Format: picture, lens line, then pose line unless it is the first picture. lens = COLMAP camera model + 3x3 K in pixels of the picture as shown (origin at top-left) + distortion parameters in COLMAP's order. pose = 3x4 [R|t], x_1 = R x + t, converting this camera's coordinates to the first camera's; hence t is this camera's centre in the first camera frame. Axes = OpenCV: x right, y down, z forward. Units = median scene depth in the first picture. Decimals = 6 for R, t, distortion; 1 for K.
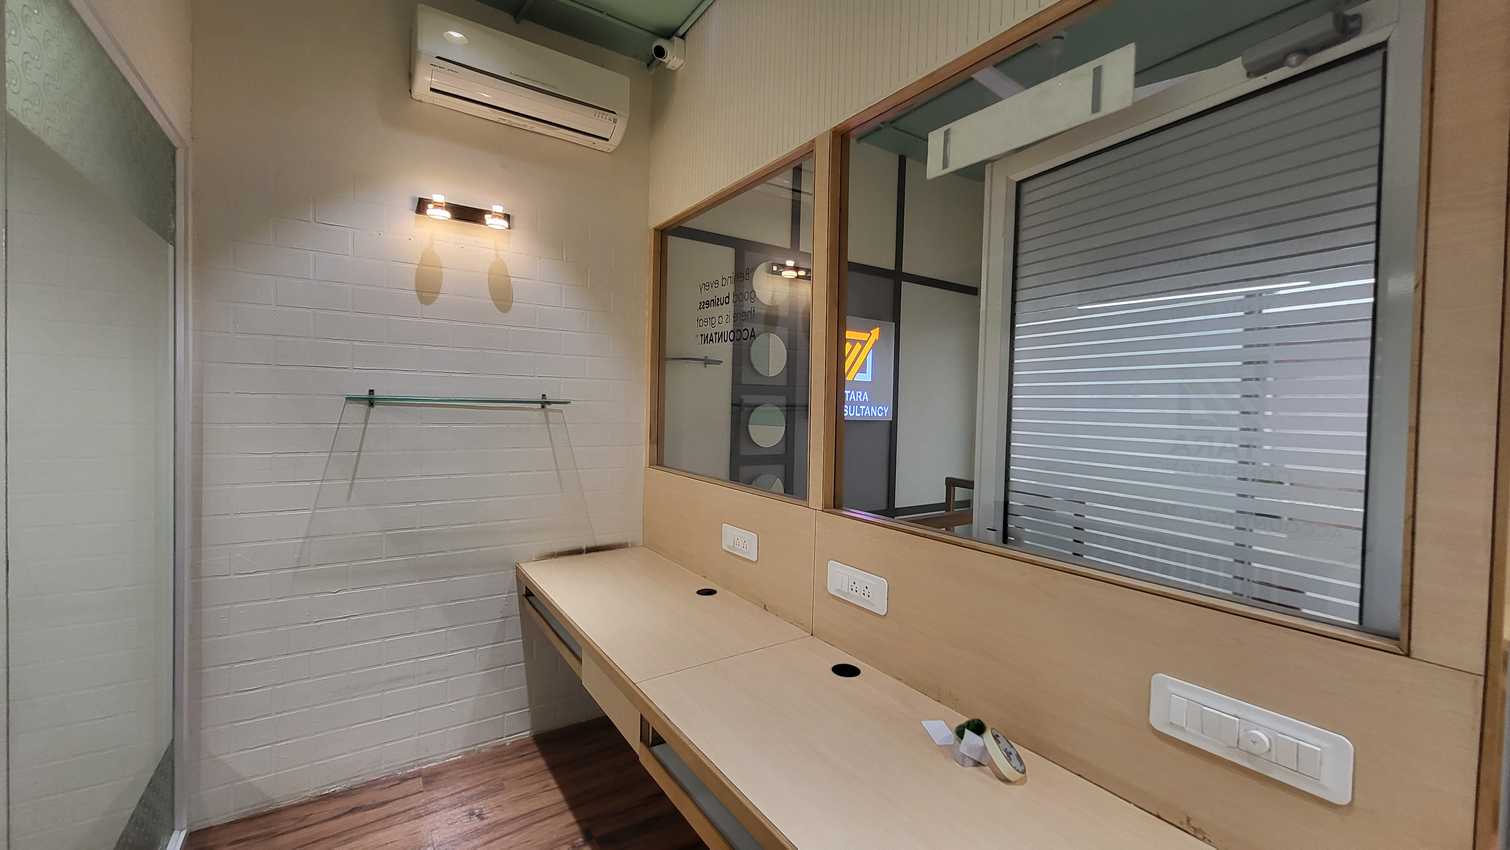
lens RADIAL K [[590.1, 0, 756.7], [0, 590.1, 418.4], [0, 0, 1]] dist [-0.000310, 0.000135]
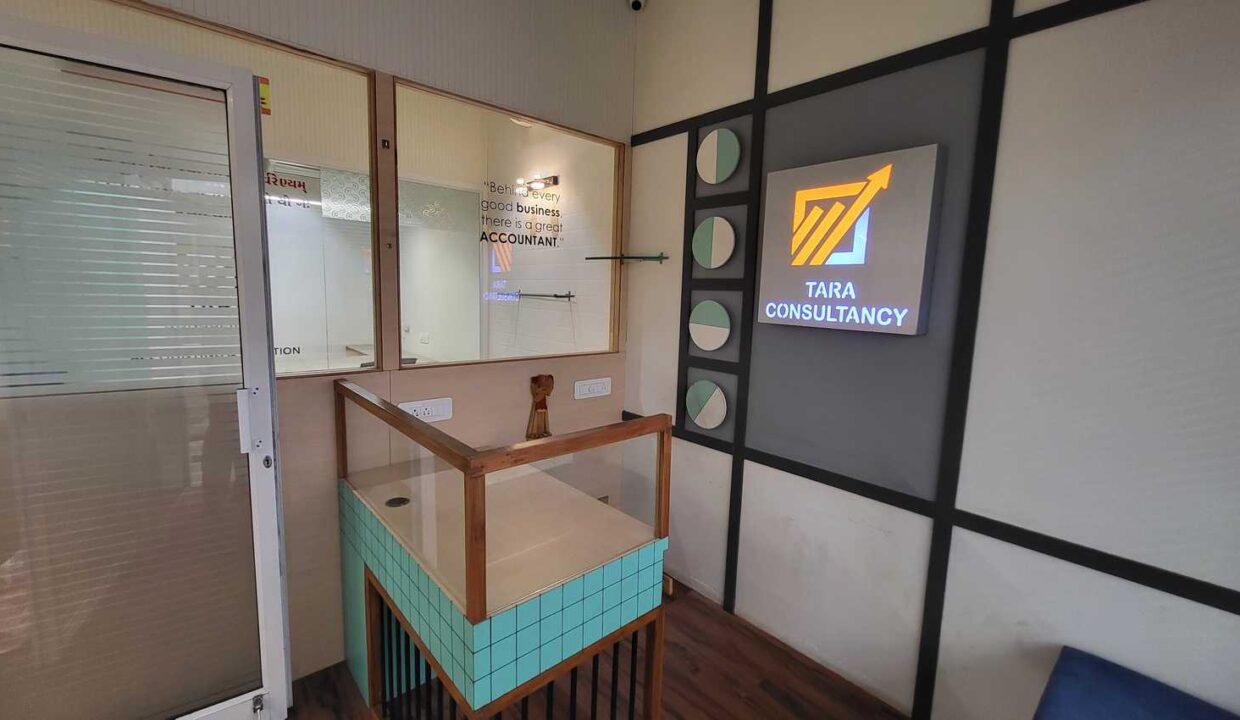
lens RADIAL K [[506.2, 0, 622.0], [0, 506.2, 352.7], [0, 0, 1]] dist [-0.000559, -0.000229]
pose [[0.148985, 0.100088, -0.983761, 0.694477], [-0.051637, 0.994294, 0.093339, -0.010289], [0.987490, 0.036892, 0.153303, 0.719270]]
